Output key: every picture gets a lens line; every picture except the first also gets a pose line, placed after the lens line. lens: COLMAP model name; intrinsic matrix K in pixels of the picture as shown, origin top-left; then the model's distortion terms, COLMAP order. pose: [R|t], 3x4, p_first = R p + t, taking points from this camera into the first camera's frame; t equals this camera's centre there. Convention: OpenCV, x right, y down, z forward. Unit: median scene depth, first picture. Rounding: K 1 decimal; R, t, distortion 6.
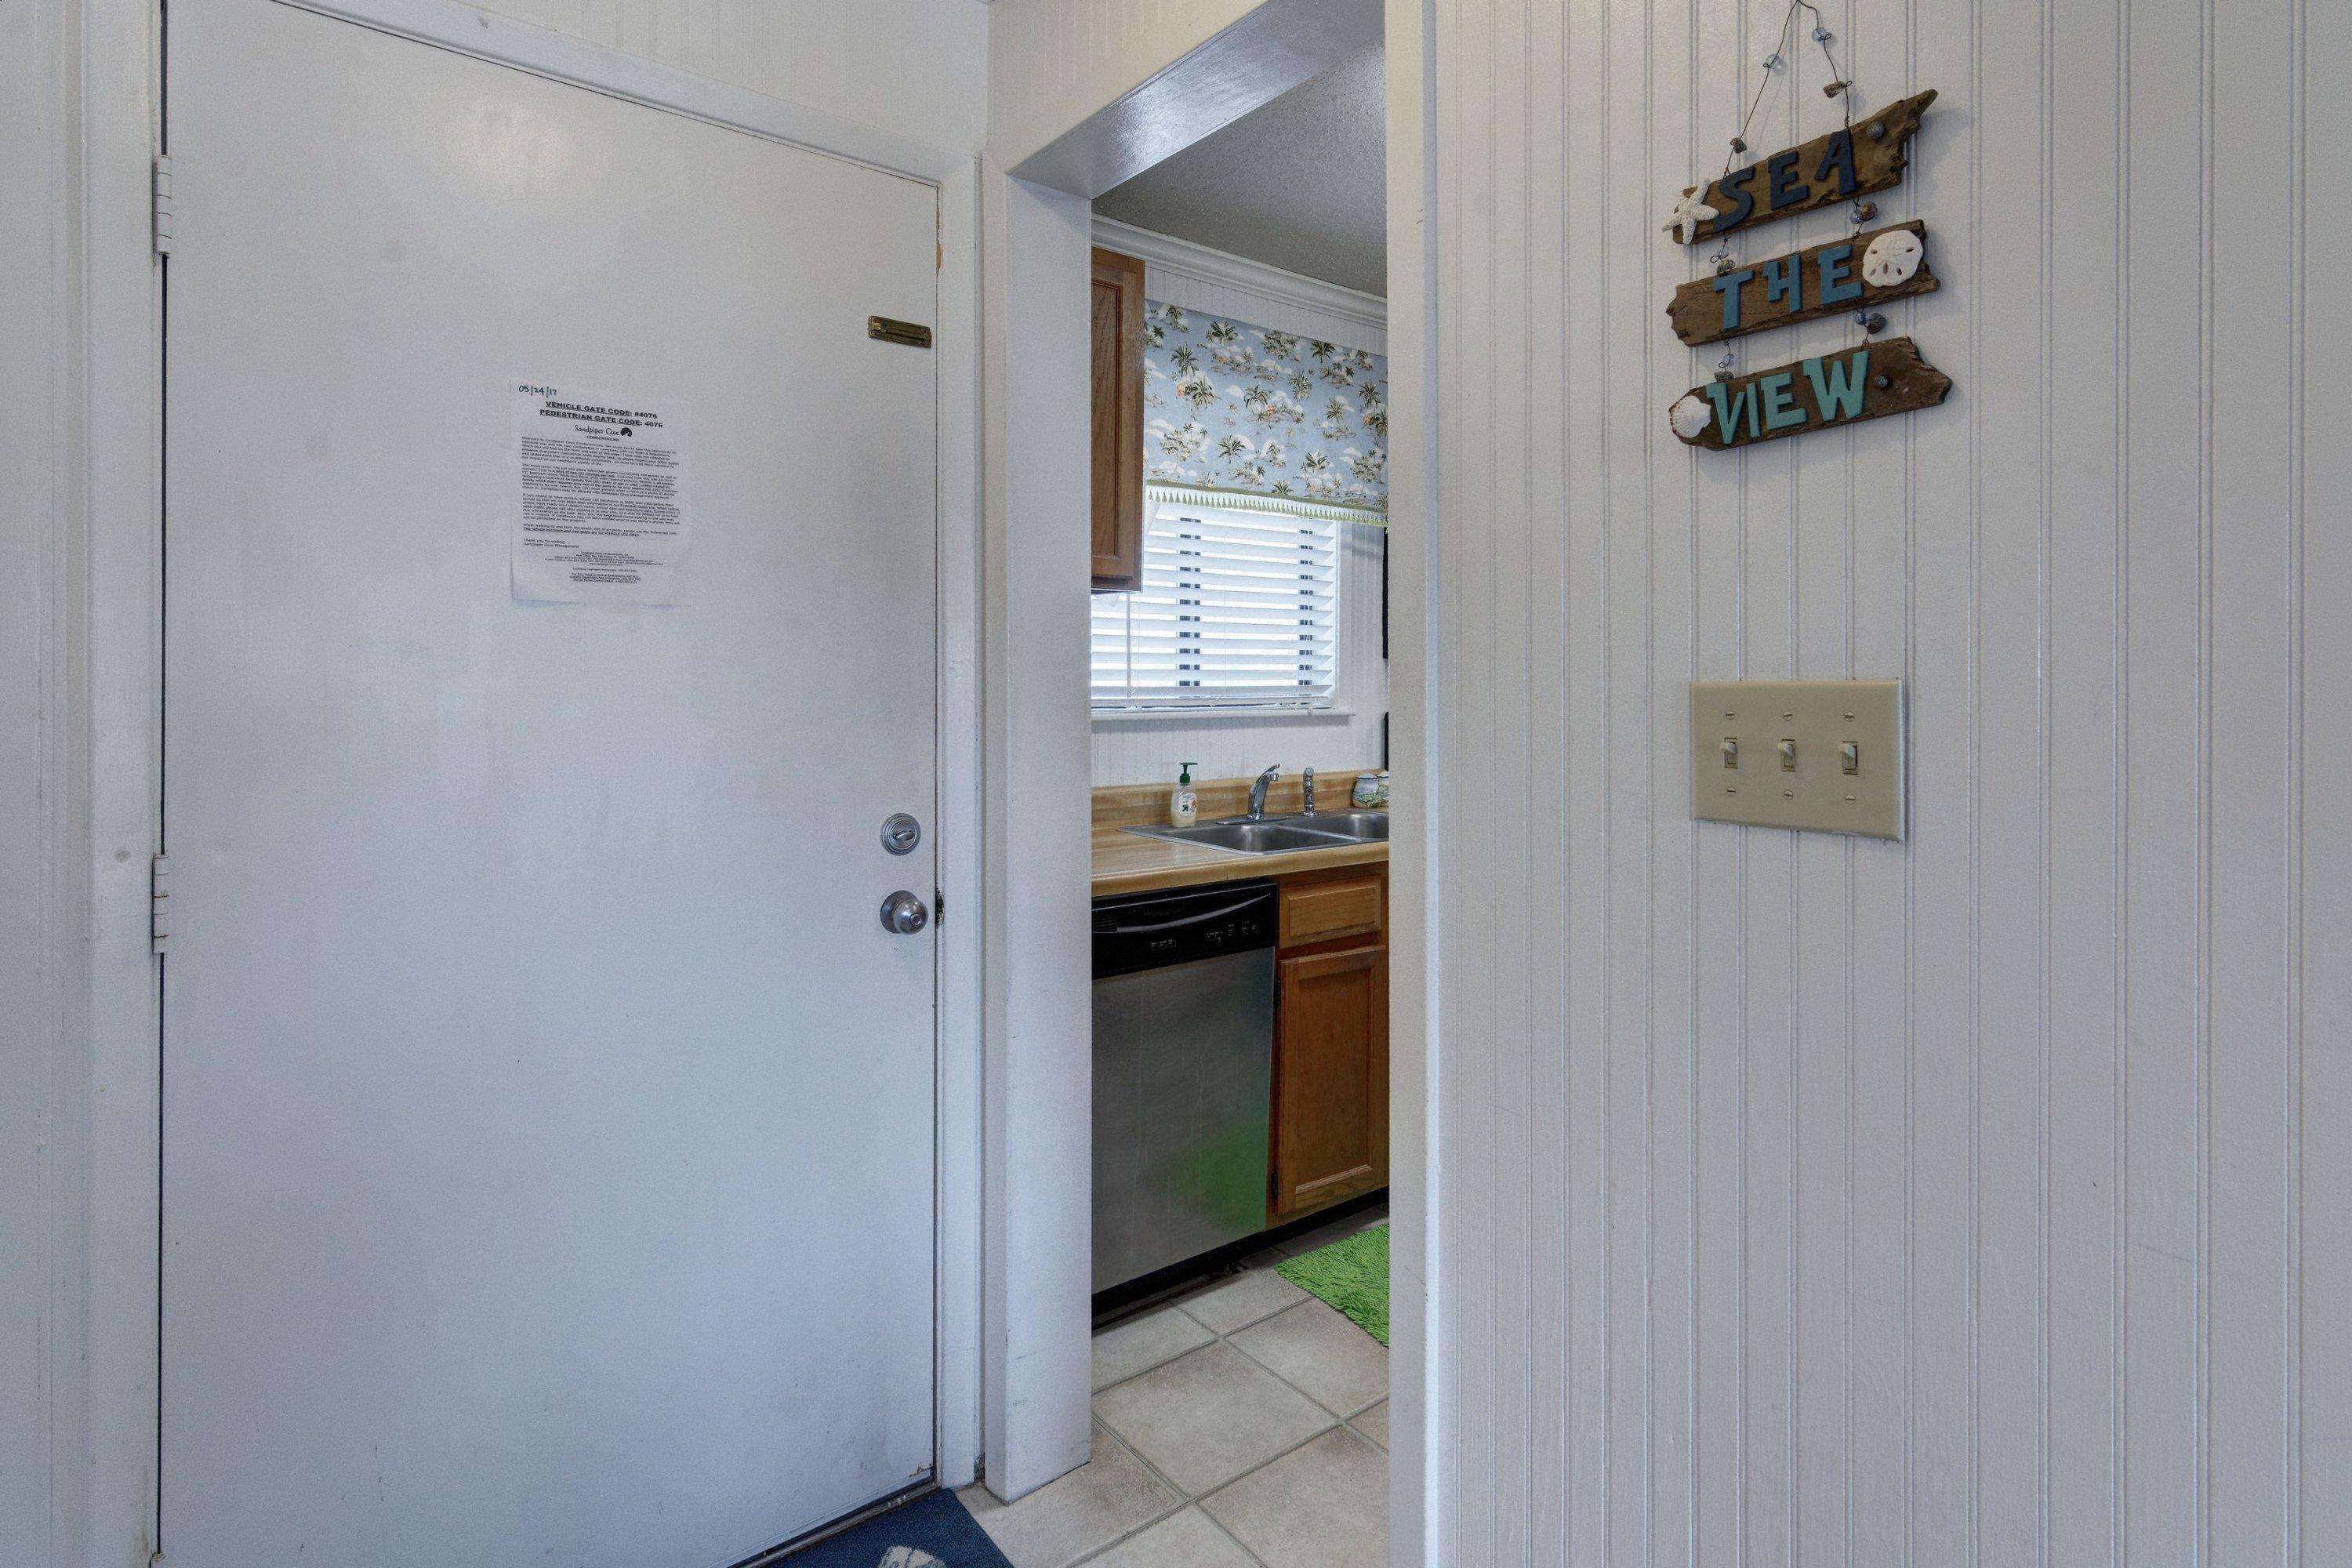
lens RADIAL K [[1150.3, 0, 1206.3], [0, 1150.3, 690.3], [0, 0, 1]] dist [0.006512, -0.000552]
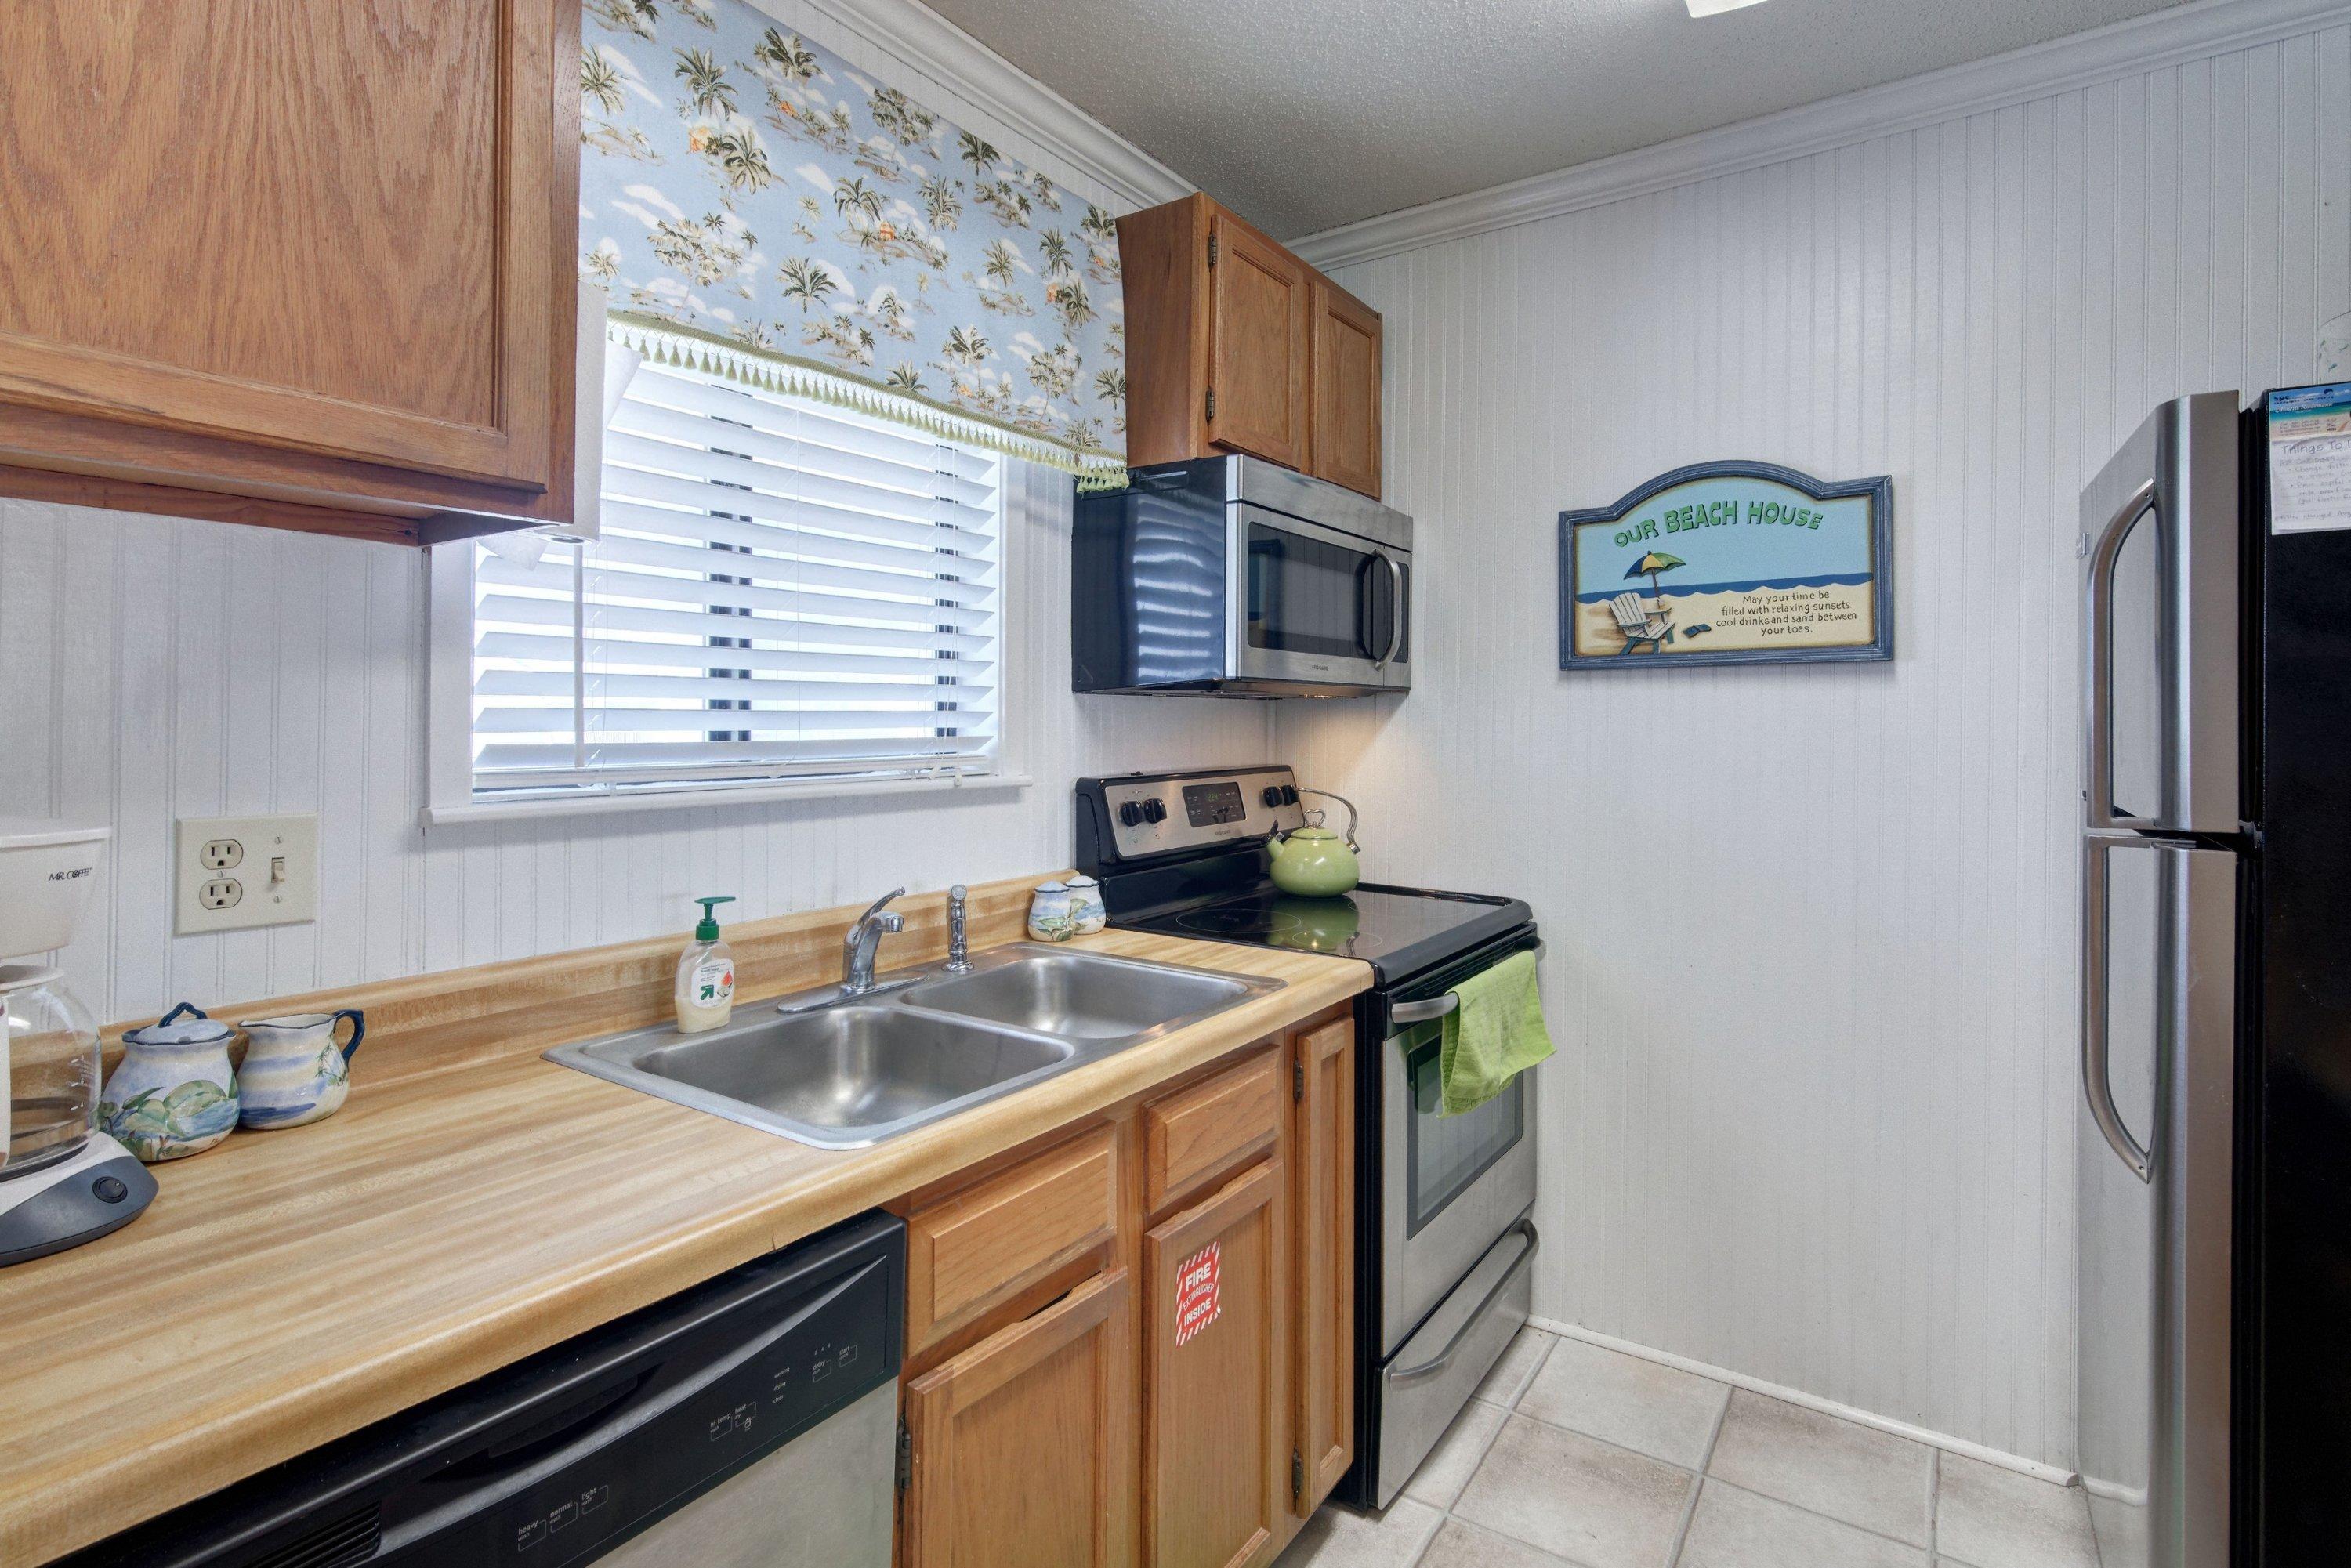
lens RADIAL K [[1149.8, 0, 1179.5], [0, 1149.8, 717.0], [0, 0, 1]] dist [0.006512, -0.000552]
pose [[0.953746, -0.000409, 0.300612, 0.024353], [0.005196, 0.999872, -0.015127, -0.005519], [-0.300567, 0.015989, 0.953627, 0.441636]]
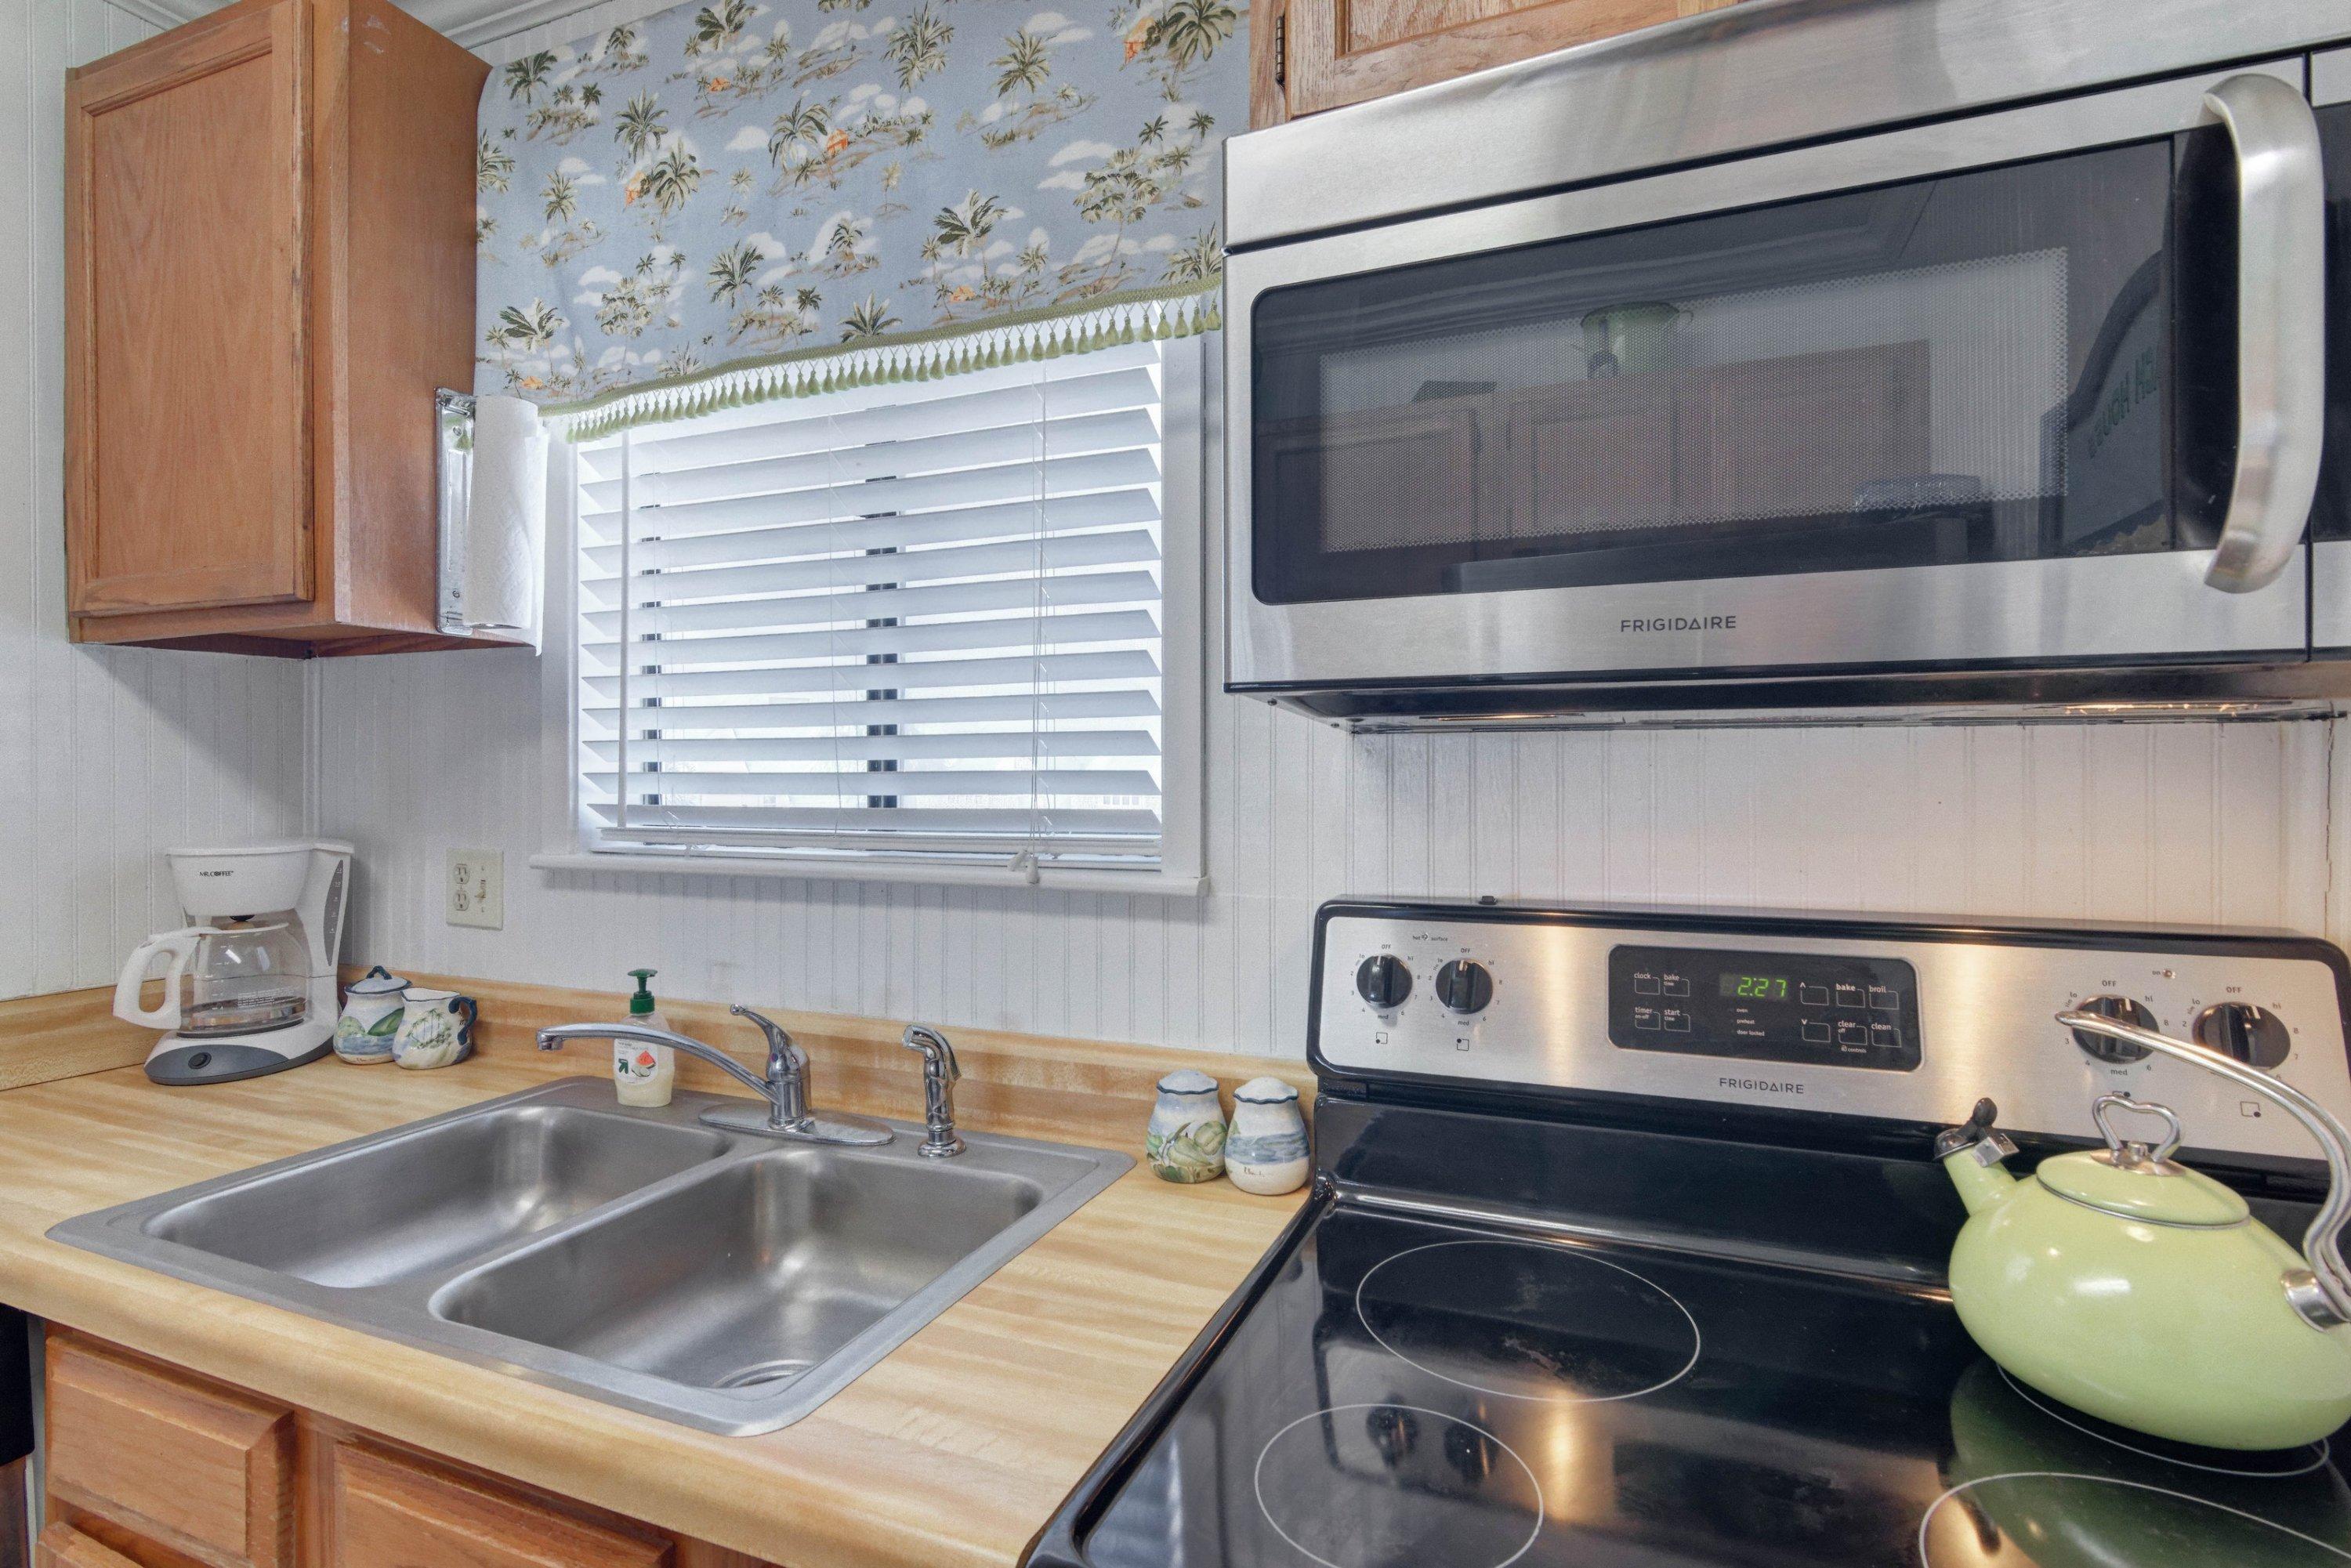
lens RADIAL K [[1149.8, 0, 1162.4], [0, 1149.8, 767.6], [0, 0, 1]] dist [0.006512, -0.000552]
pose [[0.485785, -0.007485, -0.874046, 0.471769], [-0.009154, 0.999865, -0.013650, -0.014437], [0.874030, 0.014632, 0.485651, 0.900540]]
